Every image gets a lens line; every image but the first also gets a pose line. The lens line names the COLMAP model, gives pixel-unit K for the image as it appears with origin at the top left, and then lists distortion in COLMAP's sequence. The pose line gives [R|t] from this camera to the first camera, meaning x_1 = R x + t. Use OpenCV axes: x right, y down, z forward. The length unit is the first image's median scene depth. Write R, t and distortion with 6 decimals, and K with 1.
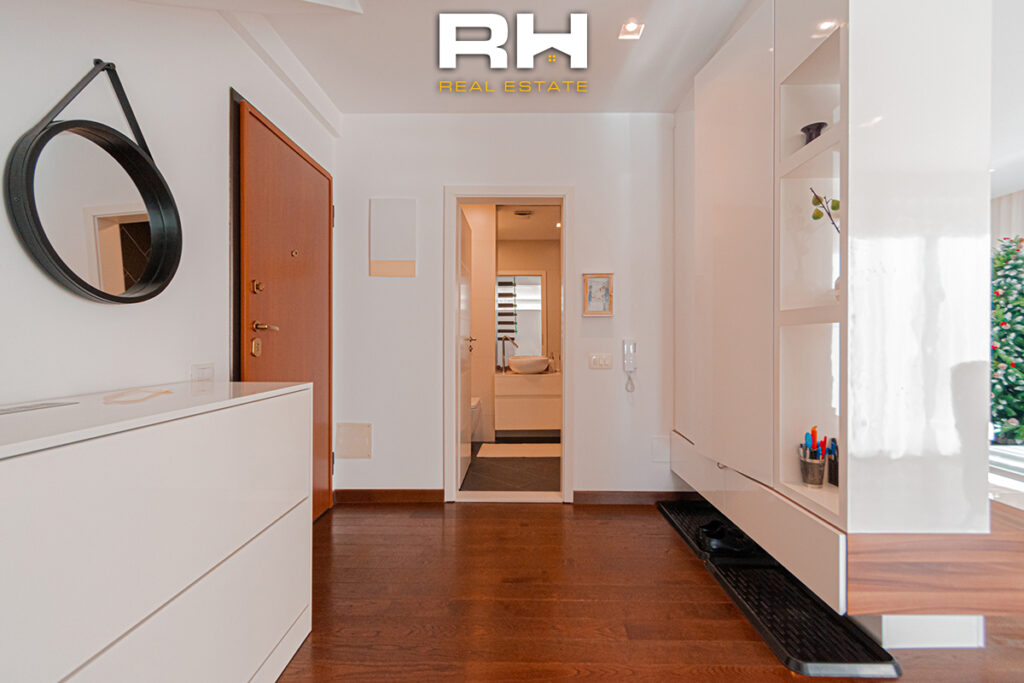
lens RADIAL K [[453.7, 0, 519.9], [0, 453.7, 343.2], [0, 0, 1]] dist [0.001773, 0.000416]
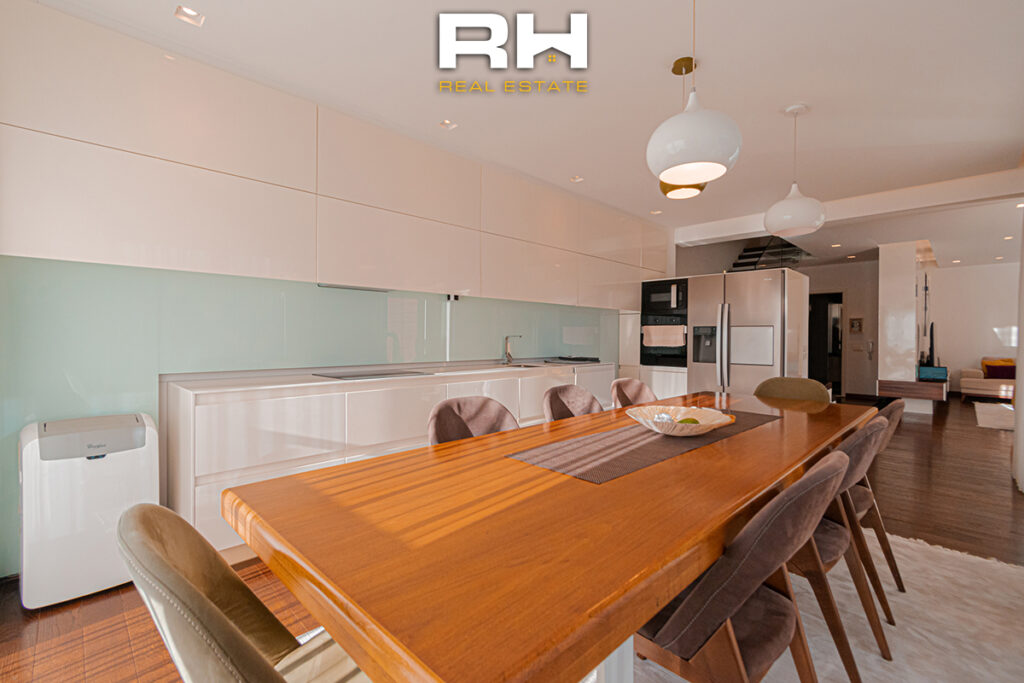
lens RADIAL K [[453.7, 0, 528.3], [0, 453.7, 342.9], [0, 0, 1]] dist [0.001773, 0.000416]
pose [[0.734102, 0.011259, -0.678945, 0.596896], [-0.004134, 0.999918, 0.012112, -0.023618], [0.679026, -0.006084, 0.734089, -2.520433]]
